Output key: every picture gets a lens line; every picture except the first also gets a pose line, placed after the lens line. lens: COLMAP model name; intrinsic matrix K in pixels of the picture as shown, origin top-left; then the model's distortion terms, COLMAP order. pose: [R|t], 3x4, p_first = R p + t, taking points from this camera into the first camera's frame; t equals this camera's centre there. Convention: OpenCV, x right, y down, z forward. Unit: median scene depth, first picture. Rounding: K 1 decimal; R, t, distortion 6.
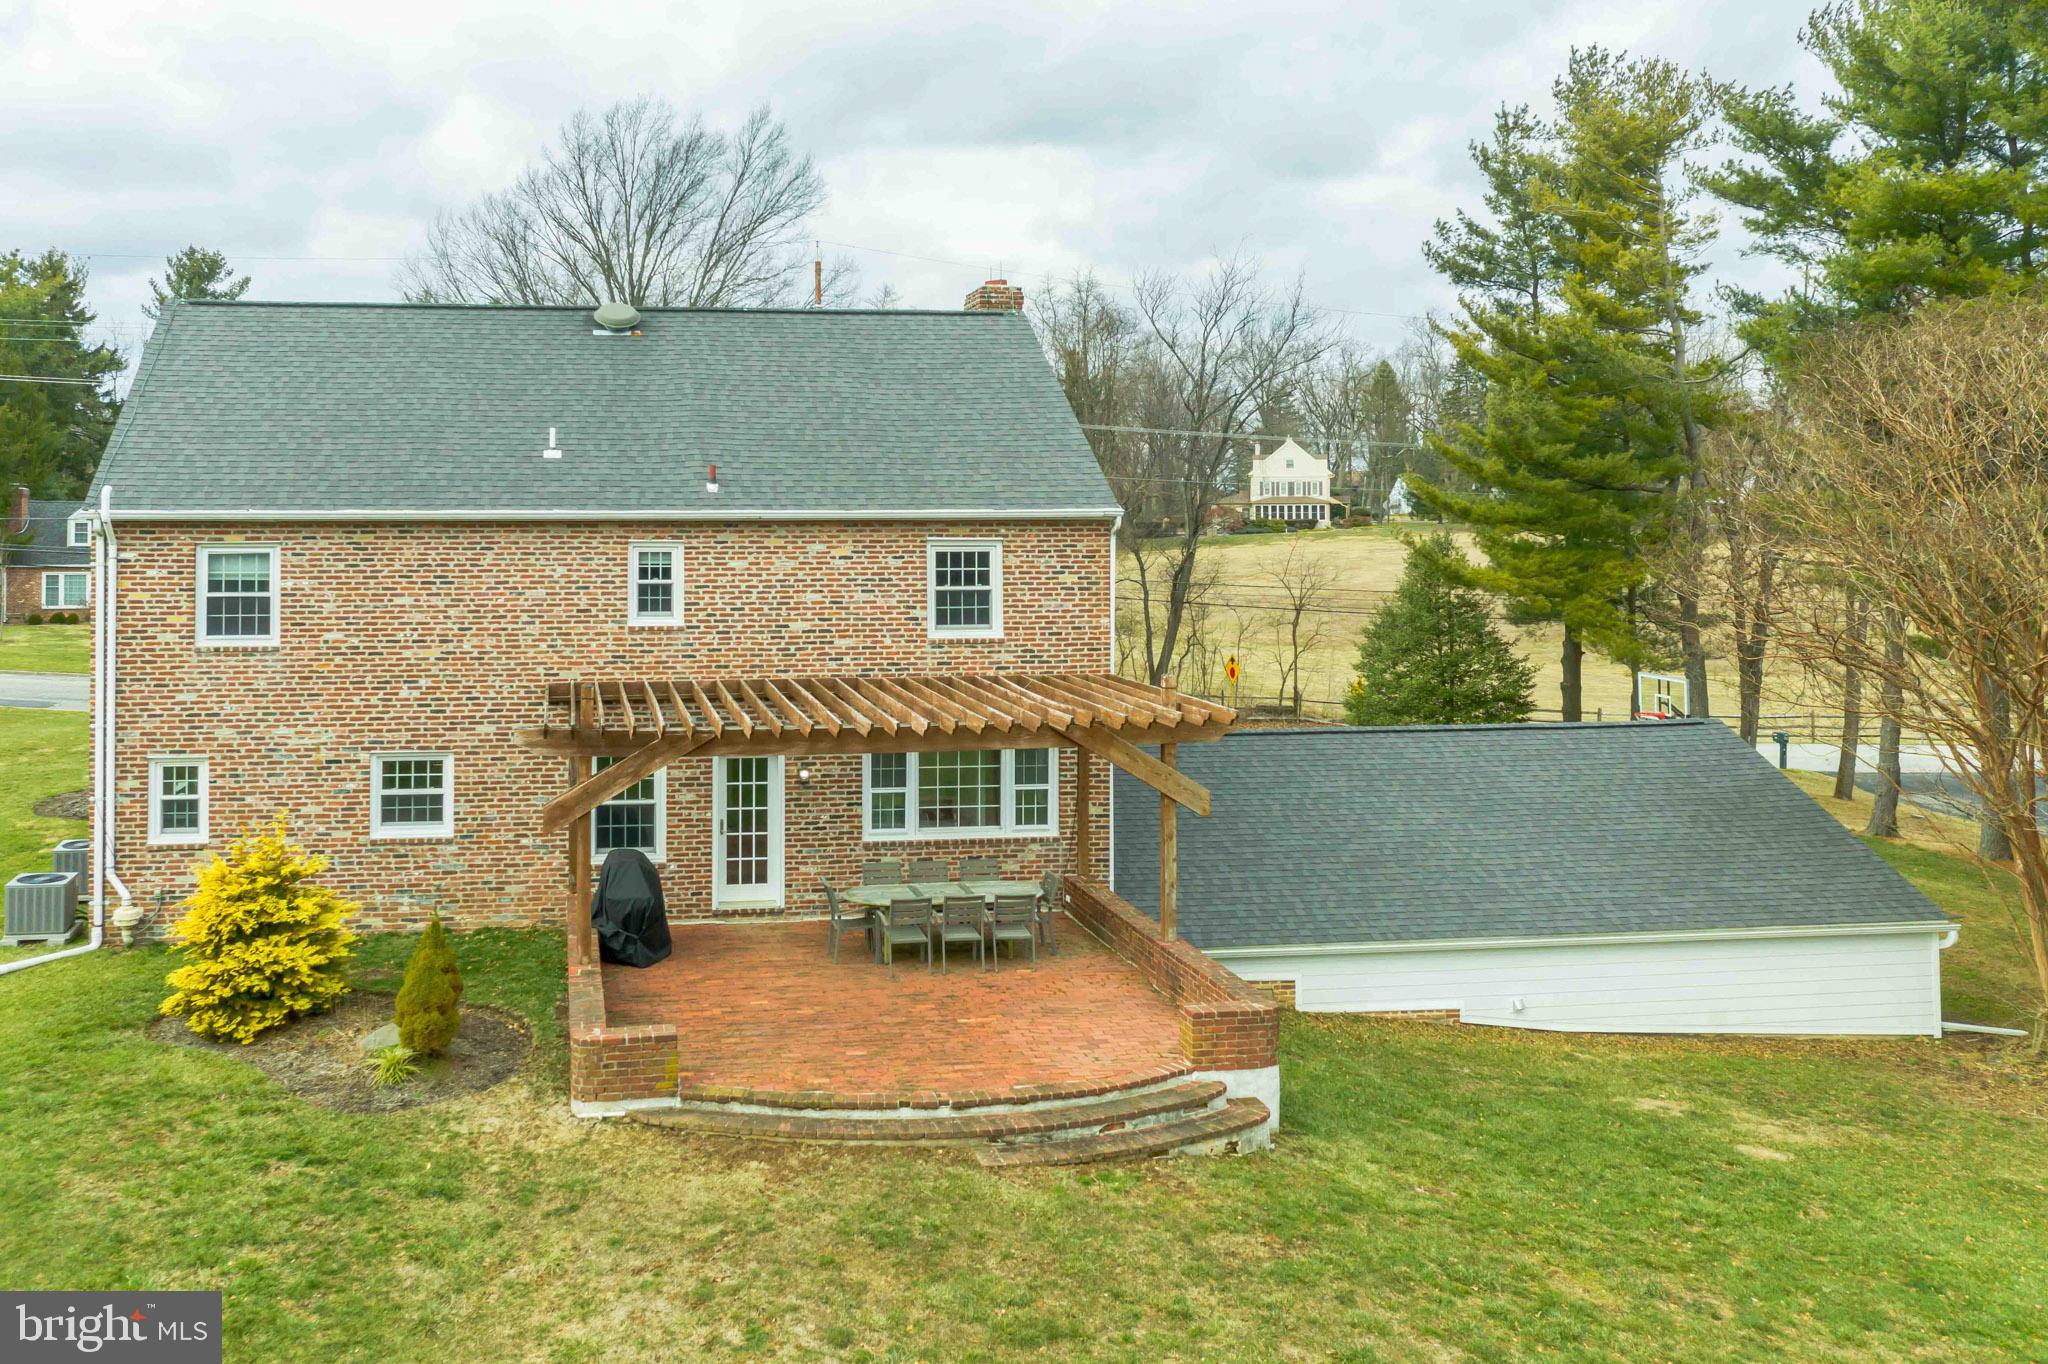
lens RADIAL K [[1702.2, 0, 1023.7], [0, 1702.2, 479.7], [0, 0, 1]] dist [-0.008603, 0.001350]
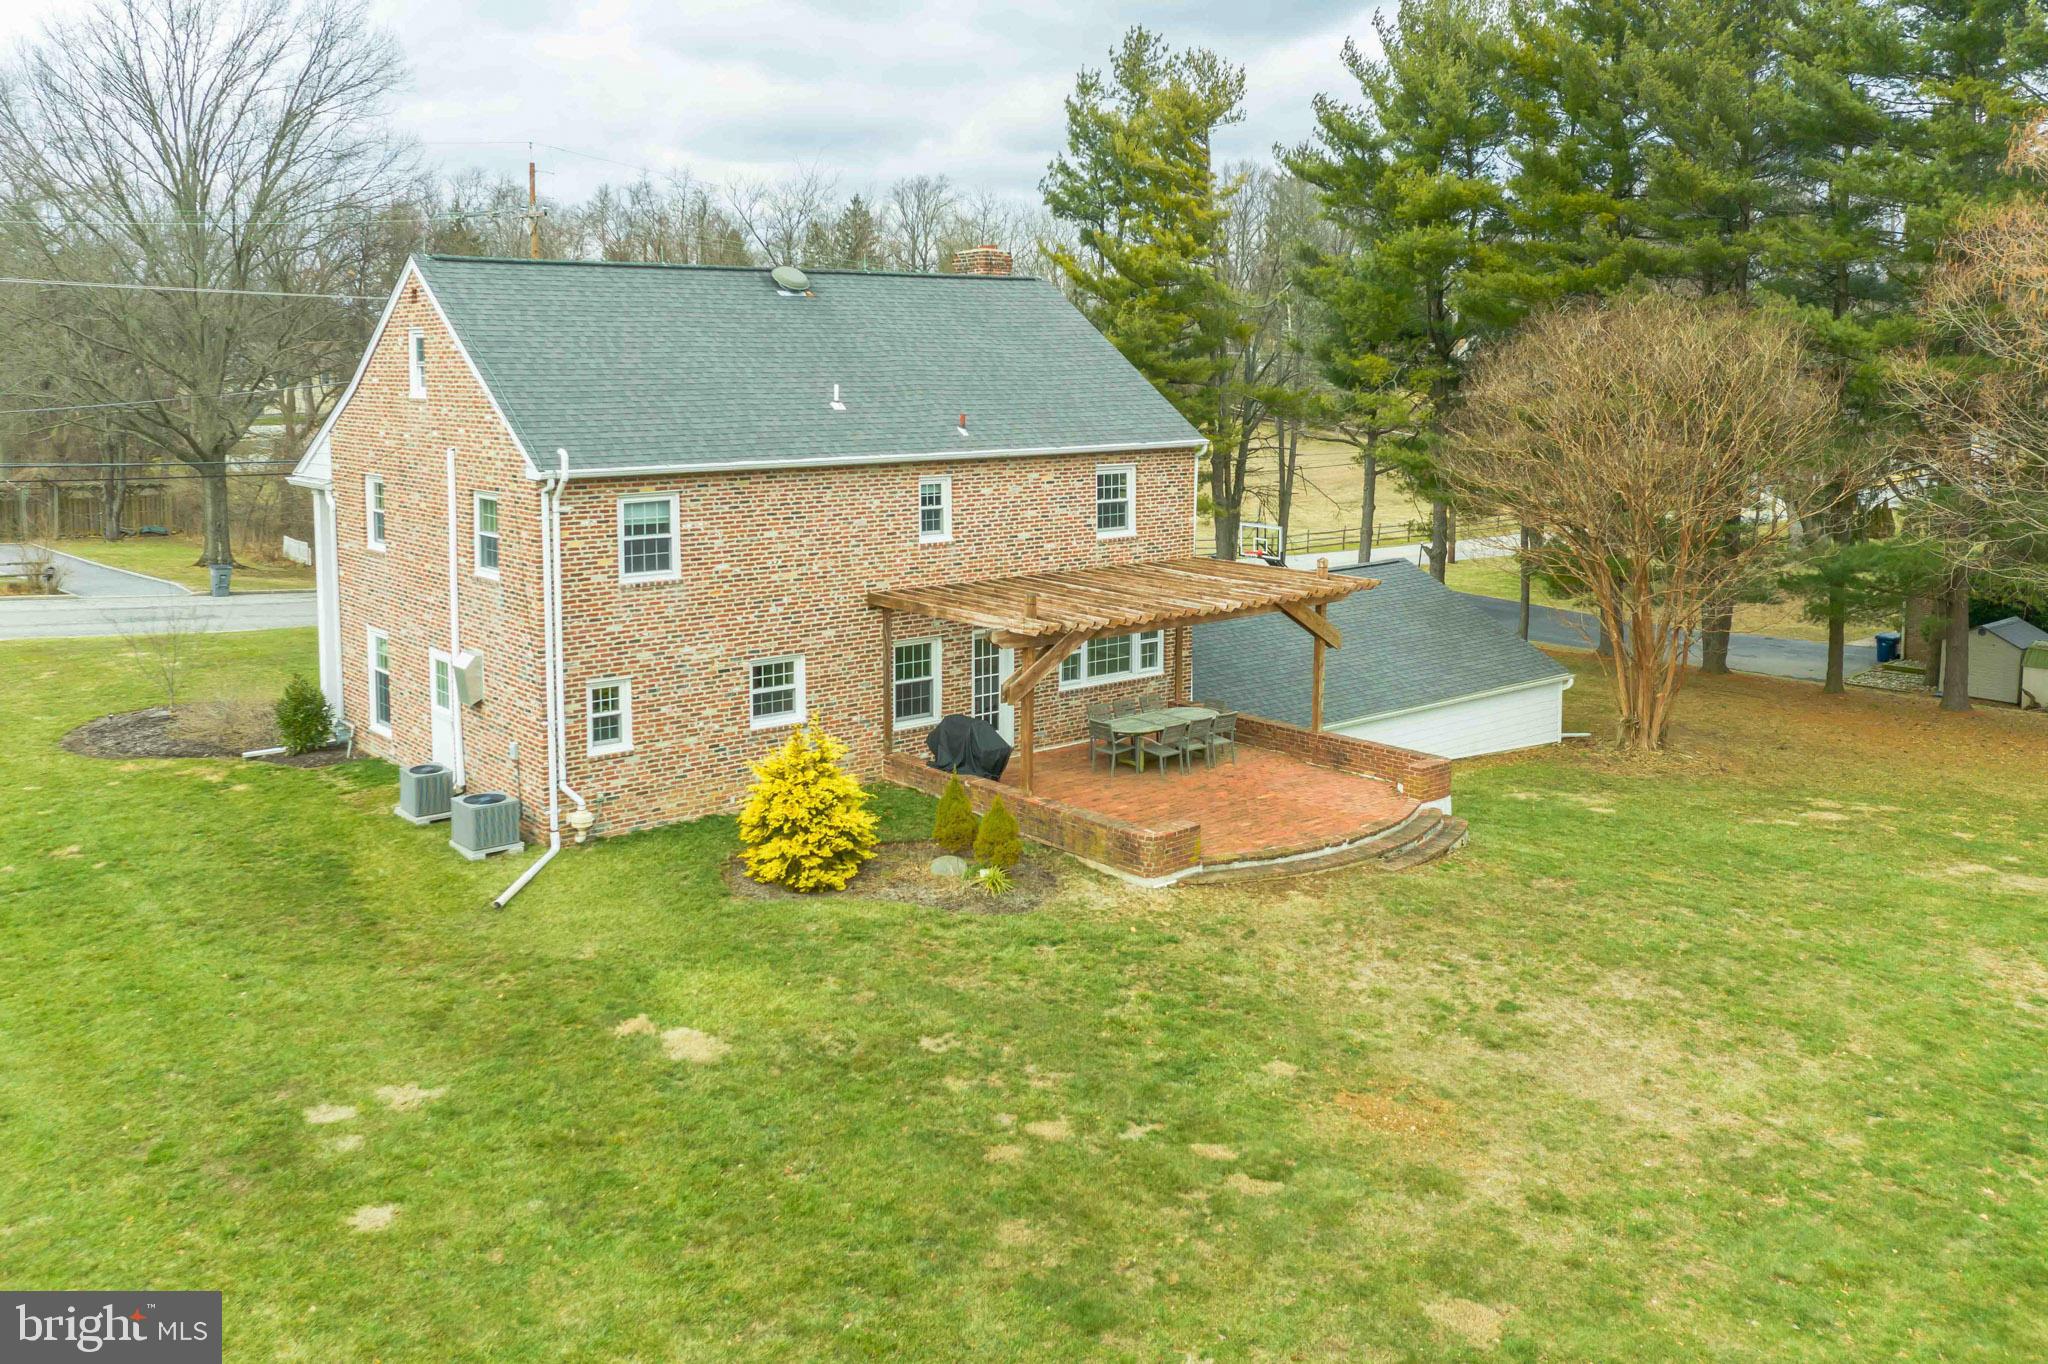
lens RADIAL K [[1691.2, 0, 1023.6], [0, 1691.2, 497.0], [0, 0, 1]] dist [0.004197, 0.006048]
pose [[0.850824, -0.042695, 0.523713, -0.836146], [-0.016930, 0.993949, 0.108534, -0.087937], [-0.525178, -0.101210, 0.844952, -0.105105]]
